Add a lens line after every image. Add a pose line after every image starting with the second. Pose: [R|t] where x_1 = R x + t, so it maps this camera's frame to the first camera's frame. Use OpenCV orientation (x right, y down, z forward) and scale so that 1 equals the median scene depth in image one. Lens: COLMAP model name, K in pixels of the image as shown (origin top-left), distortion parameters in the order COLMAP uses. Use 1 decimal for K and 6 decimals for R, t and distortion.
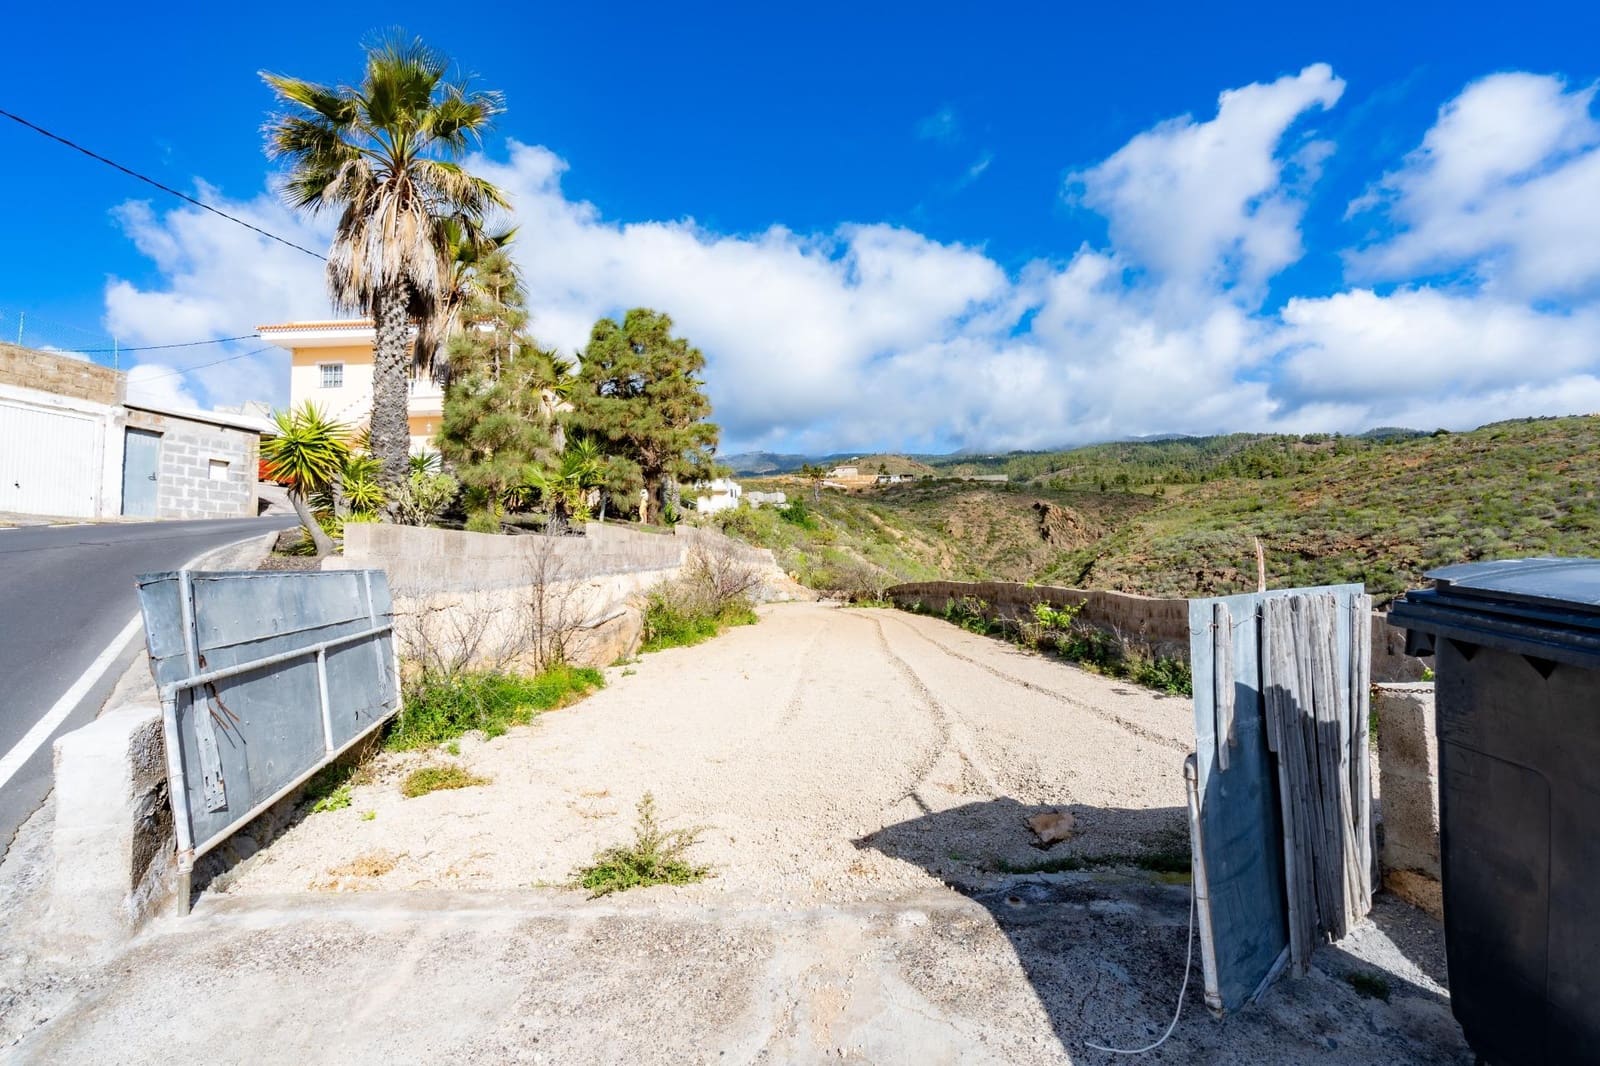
lens RADIAL K [[724.3, 0, 795.3], [0, 724.3, 528.7], [0, 0, 1]] dist [-0.001888, 0.000637]
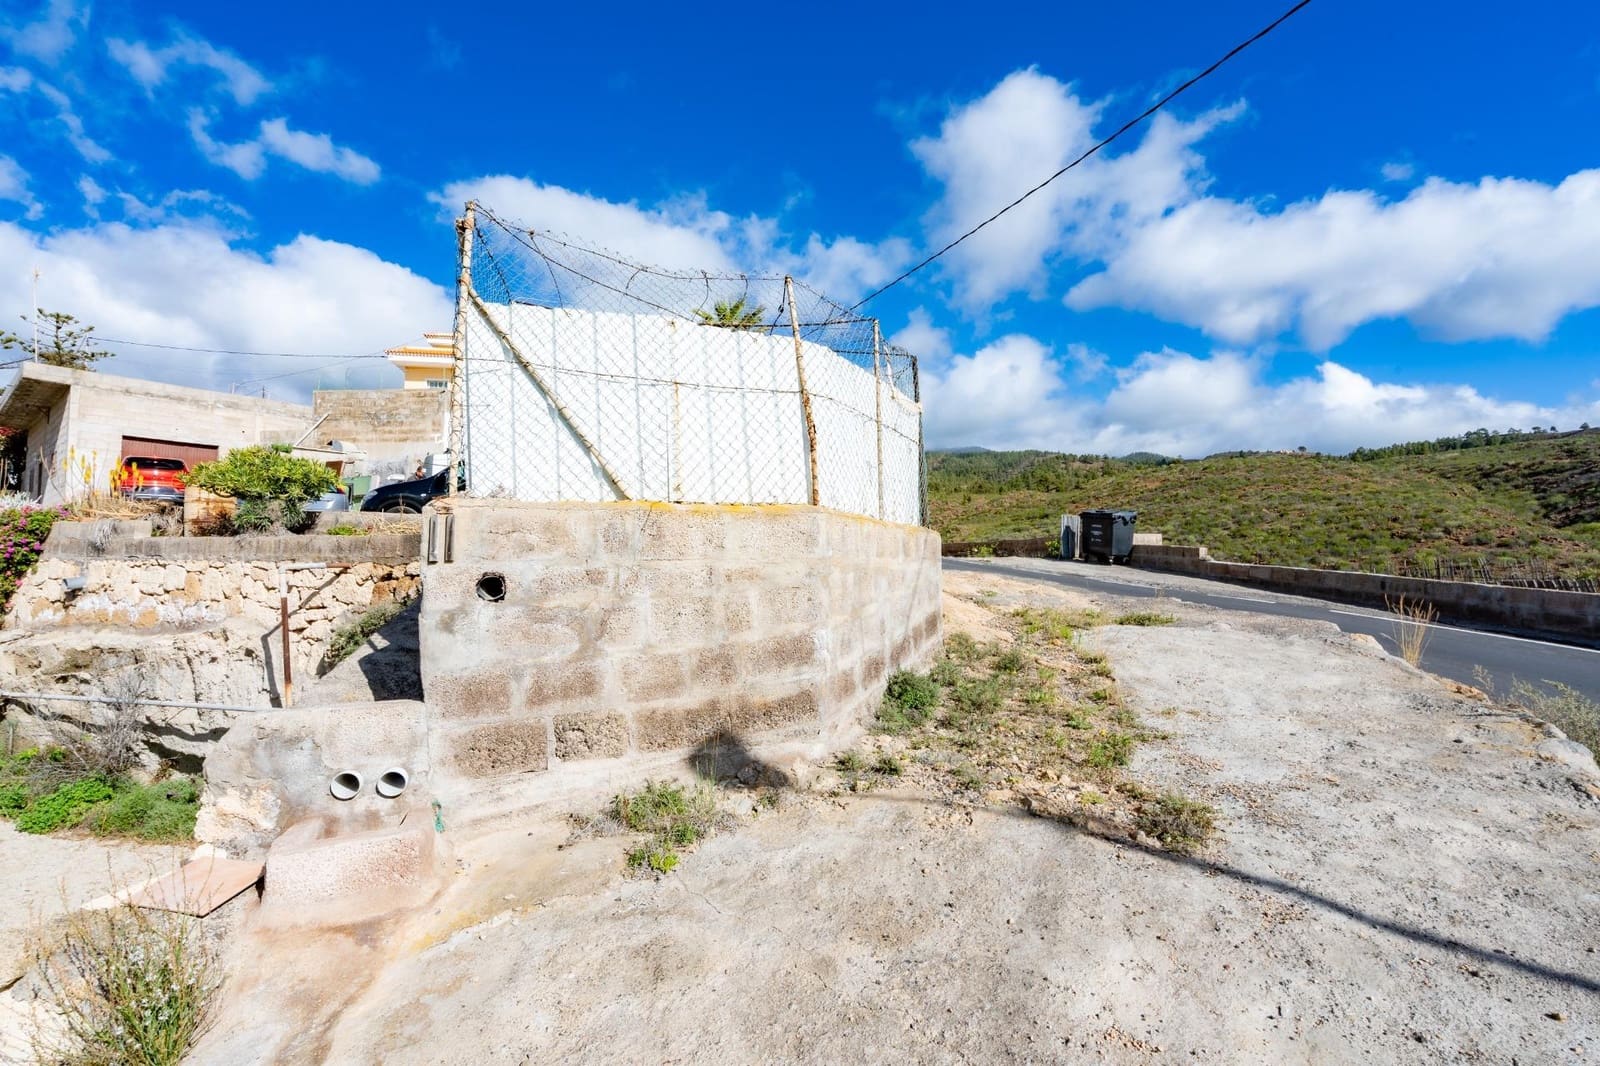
lens RADIAL K [[724.3, 0, 795.3], [0, 724.3, 528.7], [0, 0, 1]] dist [-0.001888, 0.000637]
pose [[0.970816, 0.029436, 0.238012, -0.059683], [-0.030552, 0.999533, 0.001001, 0.004293], [-0.237871, -0.008243, 0.971262, -0.086566]]
